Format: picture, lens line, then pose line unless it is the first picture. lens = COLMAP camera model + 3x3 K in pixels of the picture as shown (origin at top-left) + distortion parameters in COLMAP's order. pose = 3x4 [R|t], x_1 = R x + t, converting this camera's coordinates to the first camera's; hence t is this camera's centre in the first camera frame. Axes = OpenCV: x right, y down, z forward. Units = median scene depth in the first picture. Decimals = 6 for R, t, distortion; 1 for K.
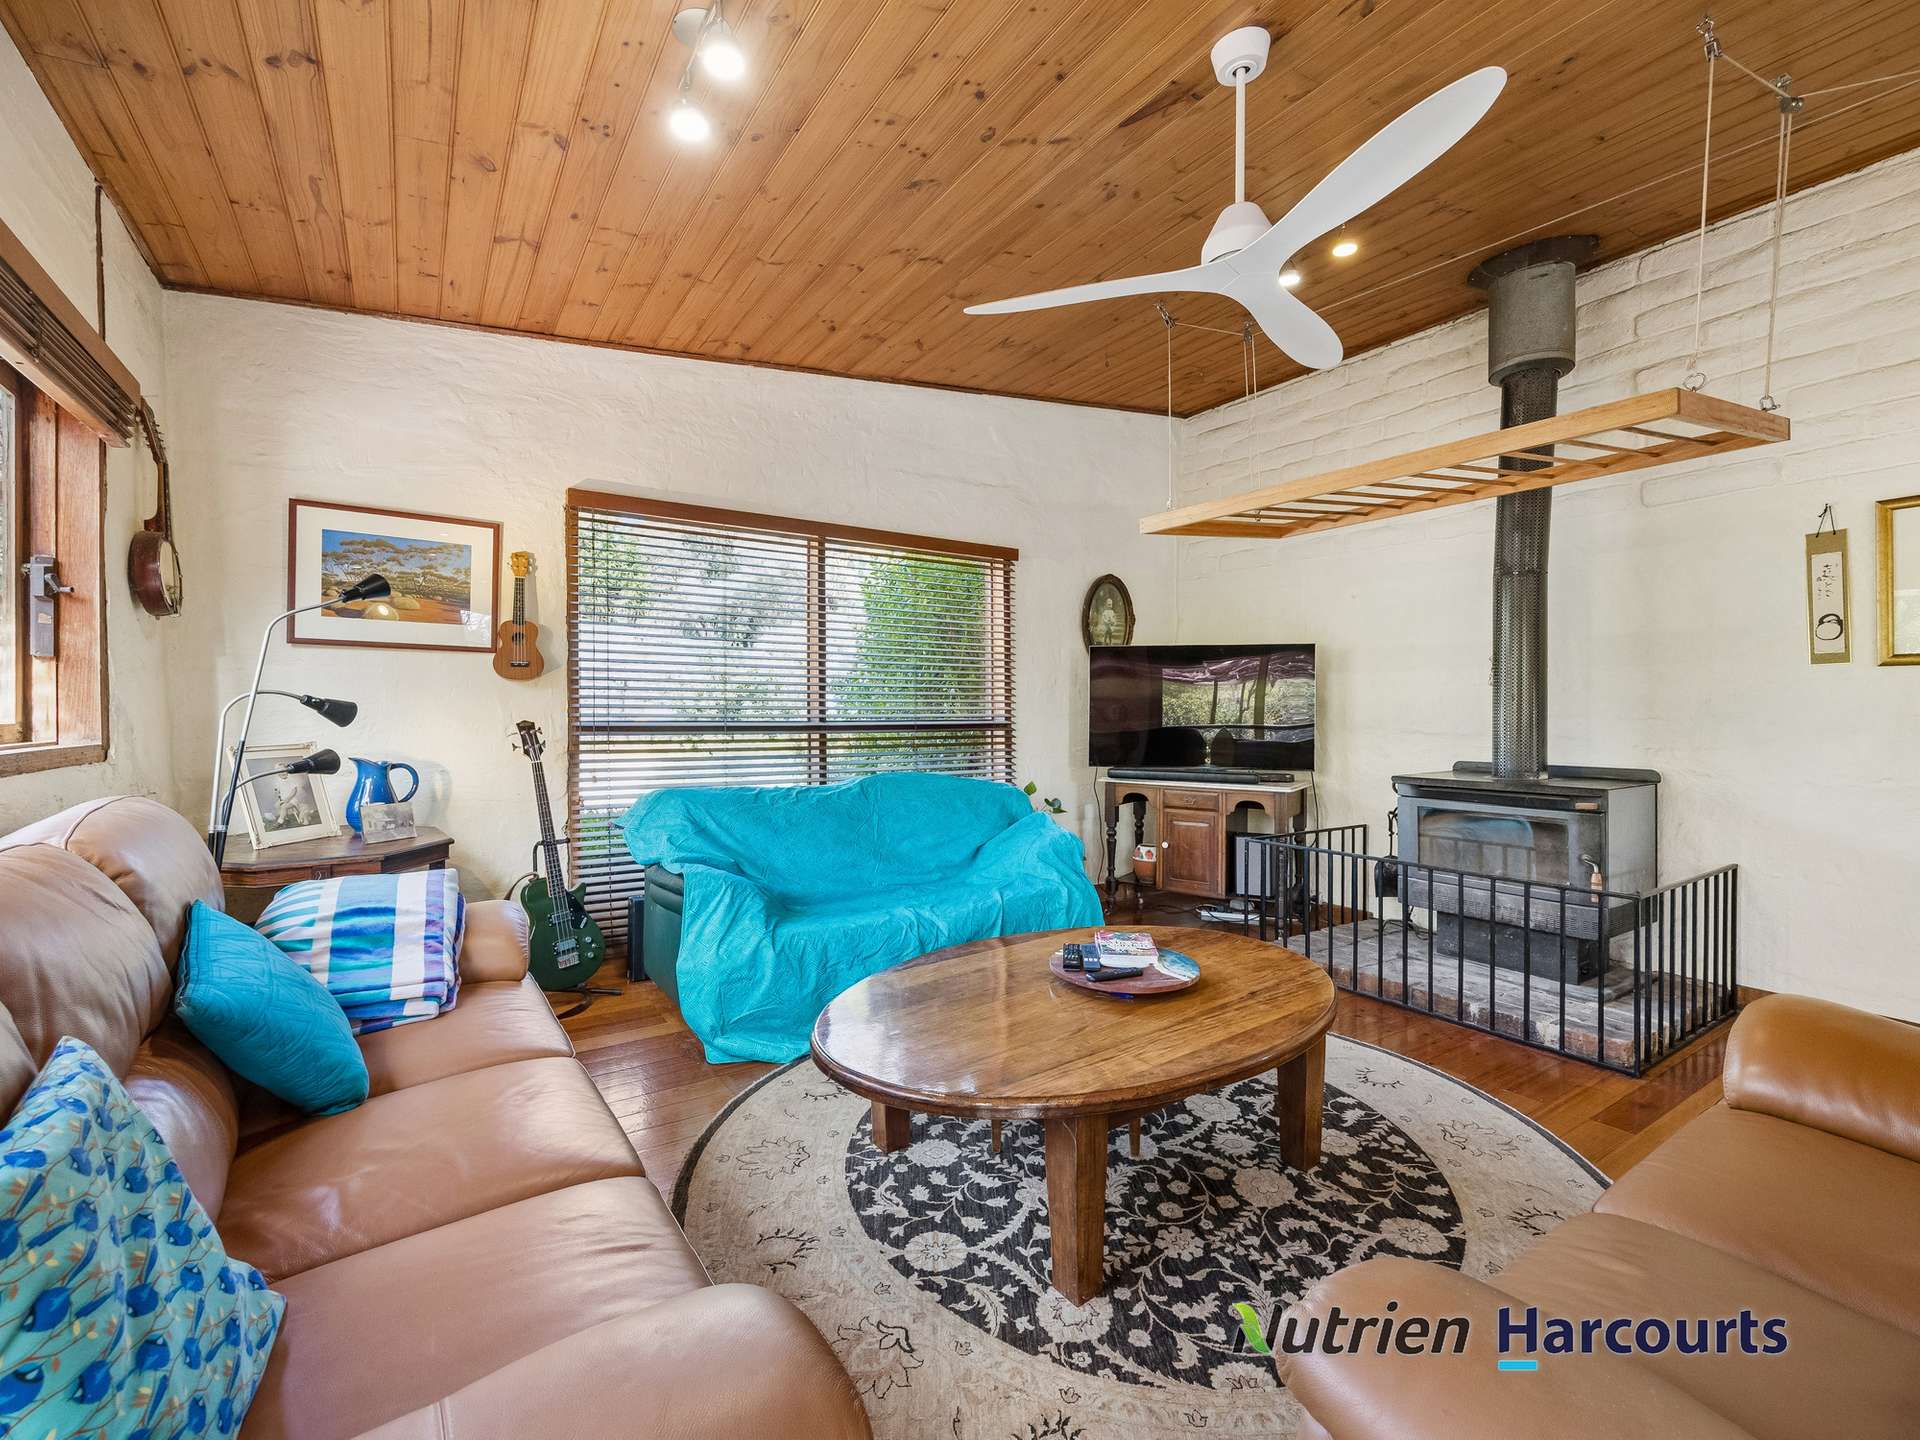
lens RADIAL K [[818.8, 0, 952.6], [0, 818.8, 713.3], [0, 0, 1]] dist [-0.001177, -0.000002]
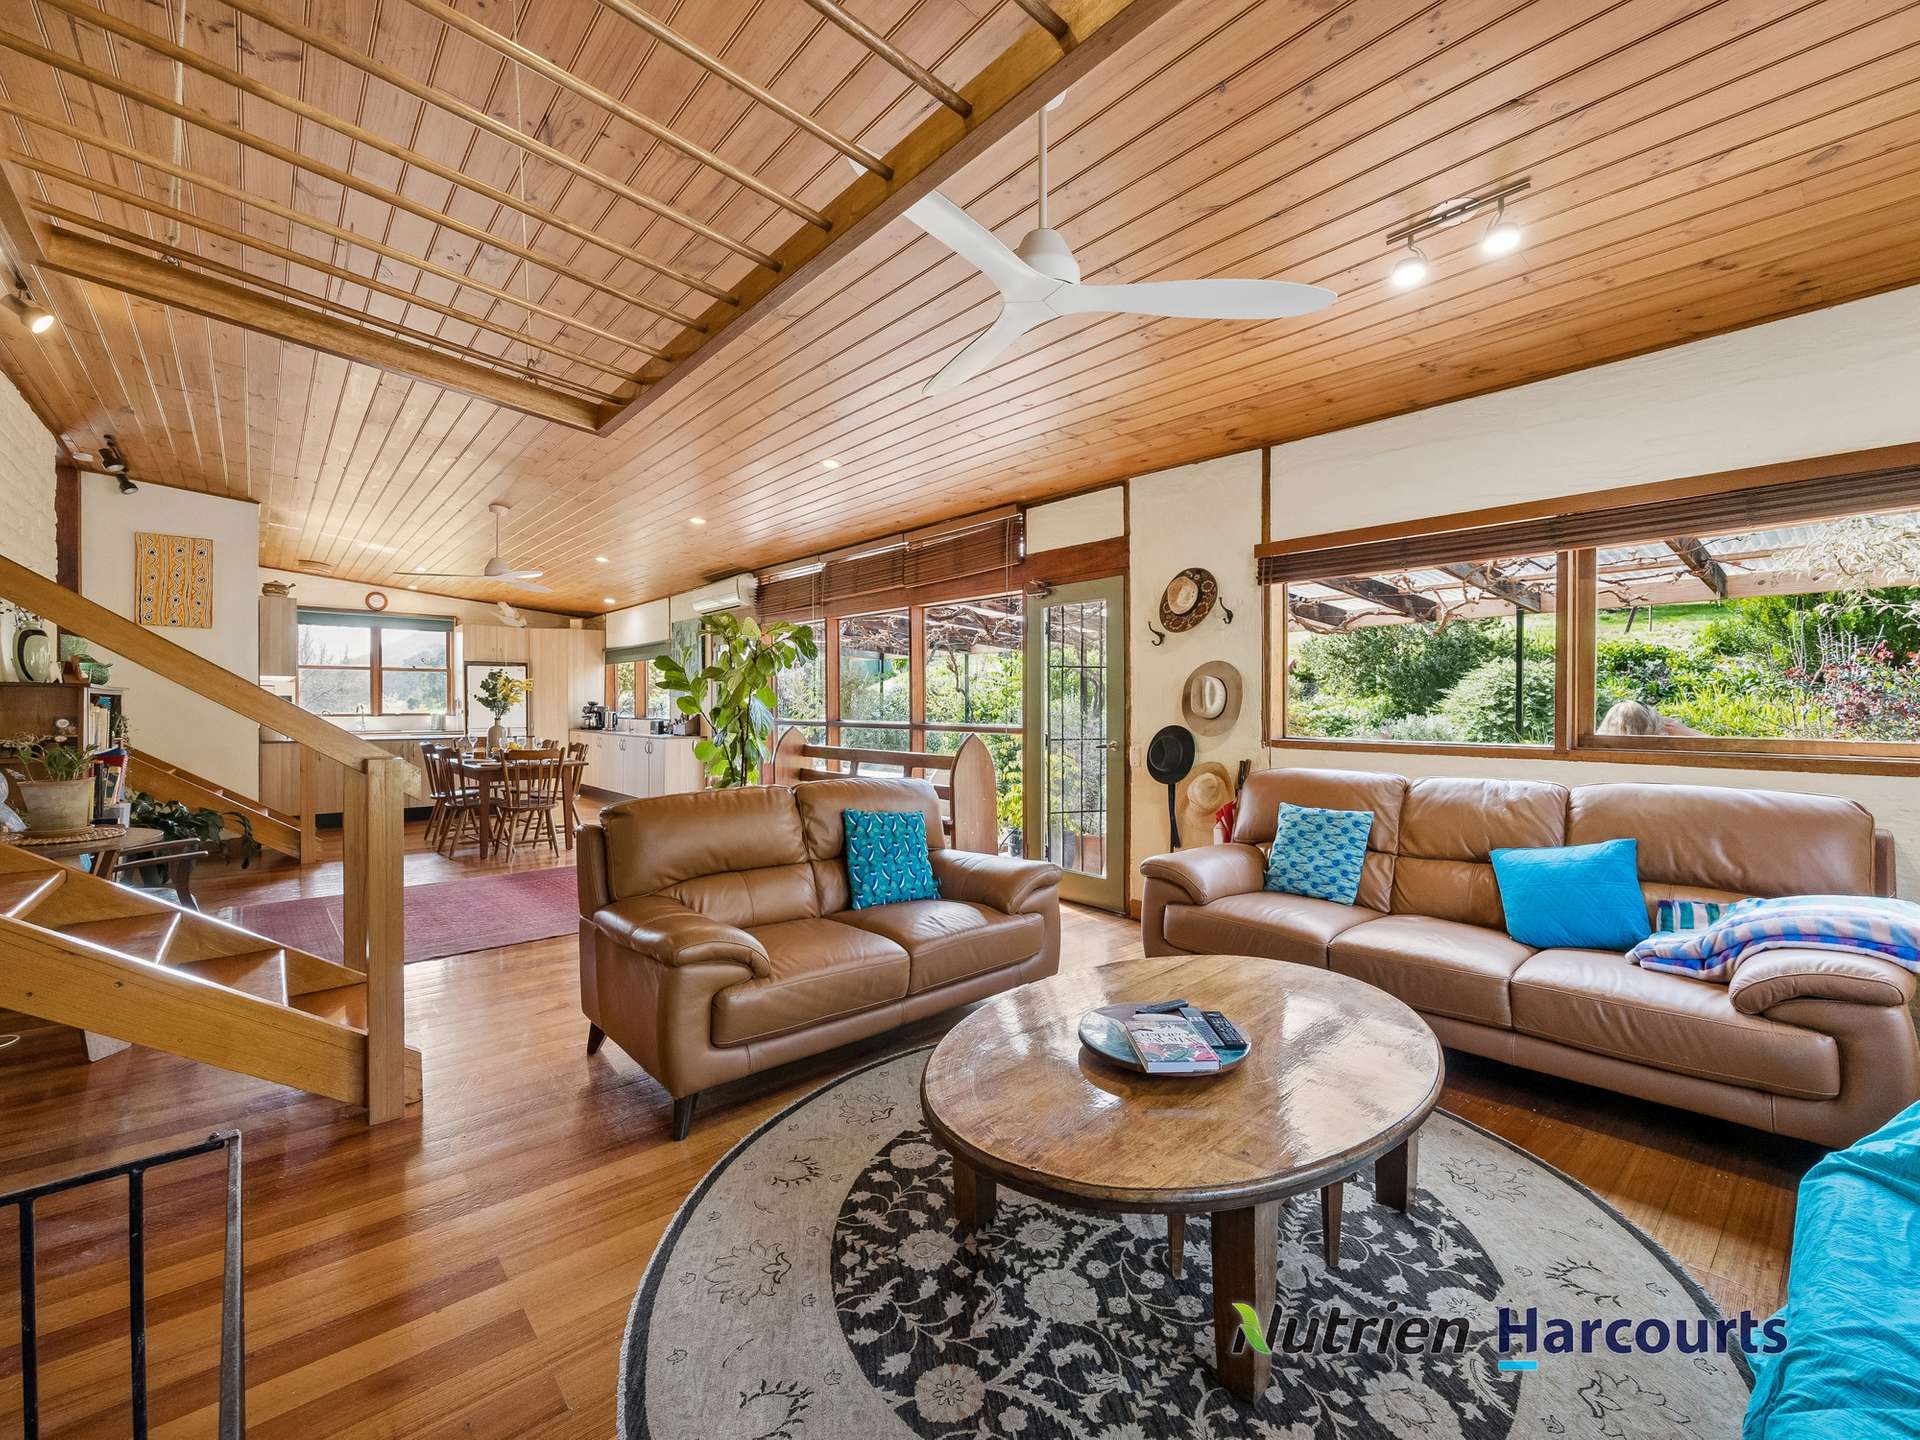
lens RADIAL K [[818.8, 0, 959.3], [0, 818.8, 721.7], [0, 0, 1]] dist [-0.001177, -0.000002]
pose [[-0.988875, 0.001906, -0.148739, 0.551353], [-0.000747, 0.999842, 0.017779, -0.041585], [0.148749, 0.017692, -0.988717, 1.818475]]
